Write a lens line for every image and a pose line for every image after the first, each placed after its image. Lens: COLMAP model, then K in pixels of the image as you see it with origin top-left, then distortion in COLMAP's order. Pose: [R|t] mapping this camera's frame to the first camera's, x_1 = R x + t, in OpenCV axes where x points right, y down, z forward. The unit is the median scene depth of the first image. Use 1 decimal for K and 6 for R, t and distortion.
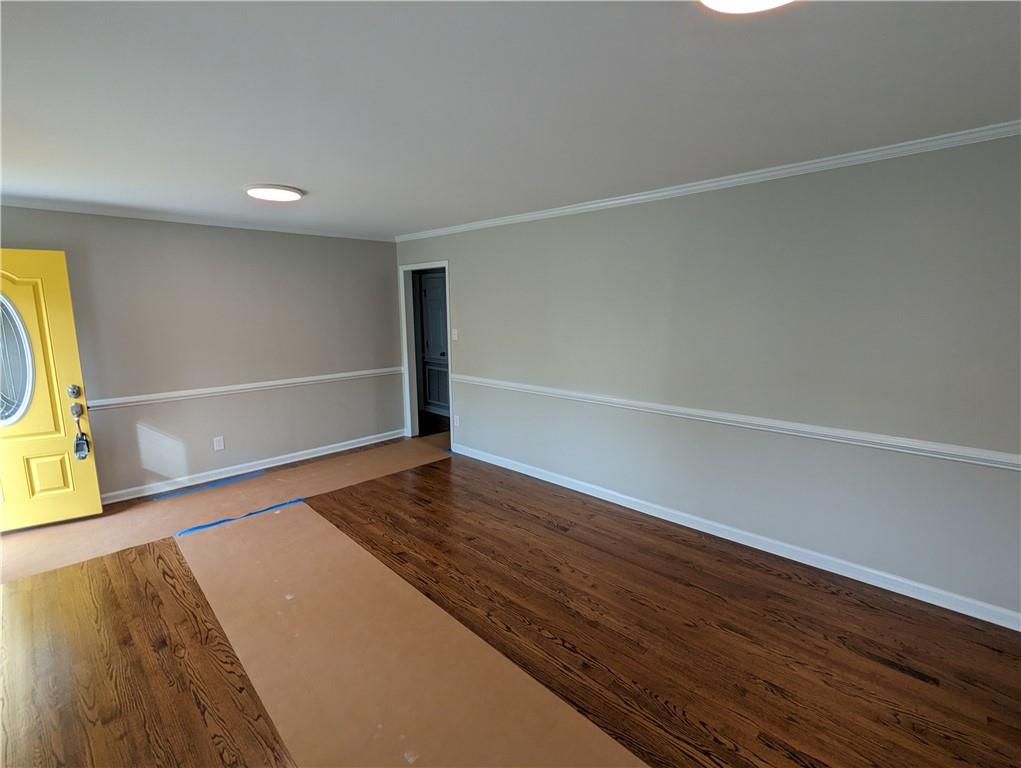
lens RADIAL K [[484.6, 0, 513.8], [0, 484.6, 387.9], [0, 0, 1]] dist [0.000813, 0.000282]
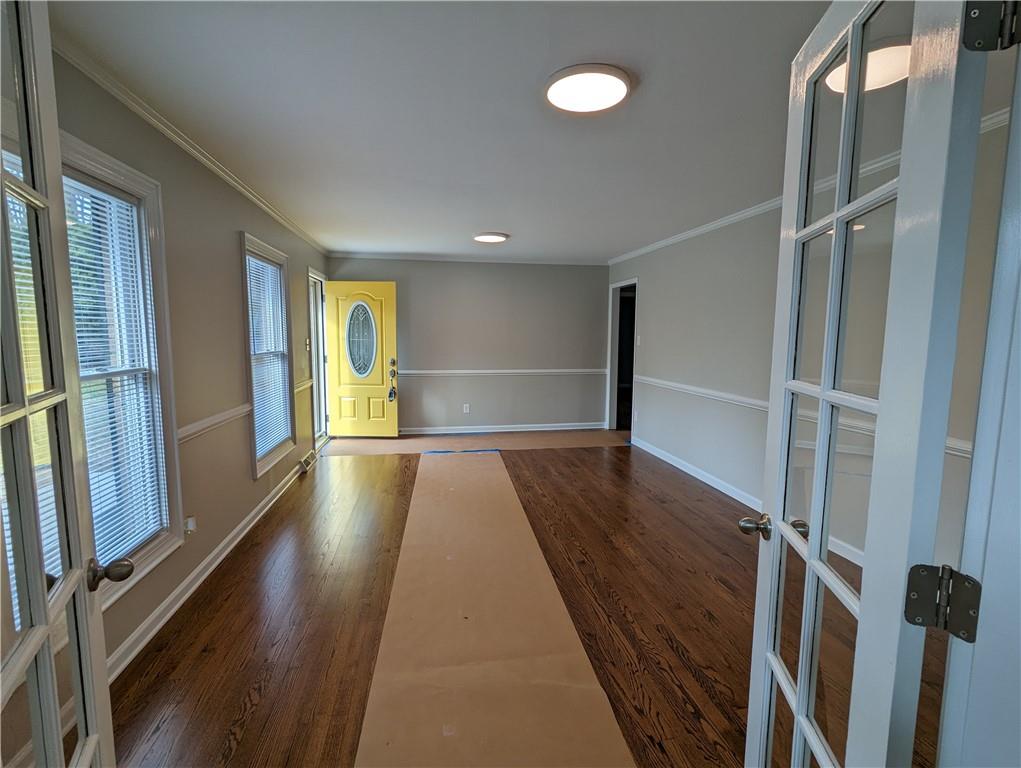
lens RADIAL K [[484.6, 0, 512.8], [0, 484.6, 388.1], [0, 0, 1]] dist [0.000813, 0.000282]
pose [[0.814425, 0.081234, -0.574554, 0.440608], [-0.111366, 0.993628, -0.017375, 0.080733], [0.569481, 0.078137, 0.818282, -0.159654]]
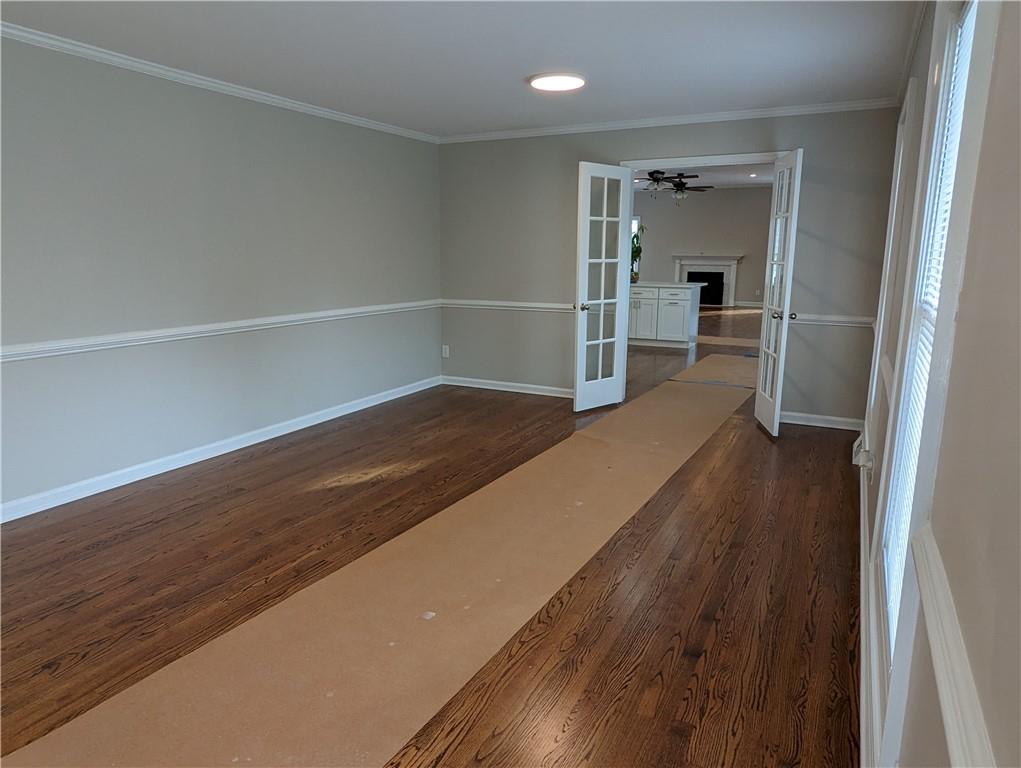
lens RADIAL K [[659.3, 0, 501.7], [0, 659.3, 378.4], [0, 0, 1]] dist [-0.005420, -0.004316]
pose [[-0.282994, -0.173109, 0.943370, -0.974761], [0.159163, 0.961464, 0.224176, -0.055166], [-0.945823, 0.213590, -0.244536, 0.795950]]
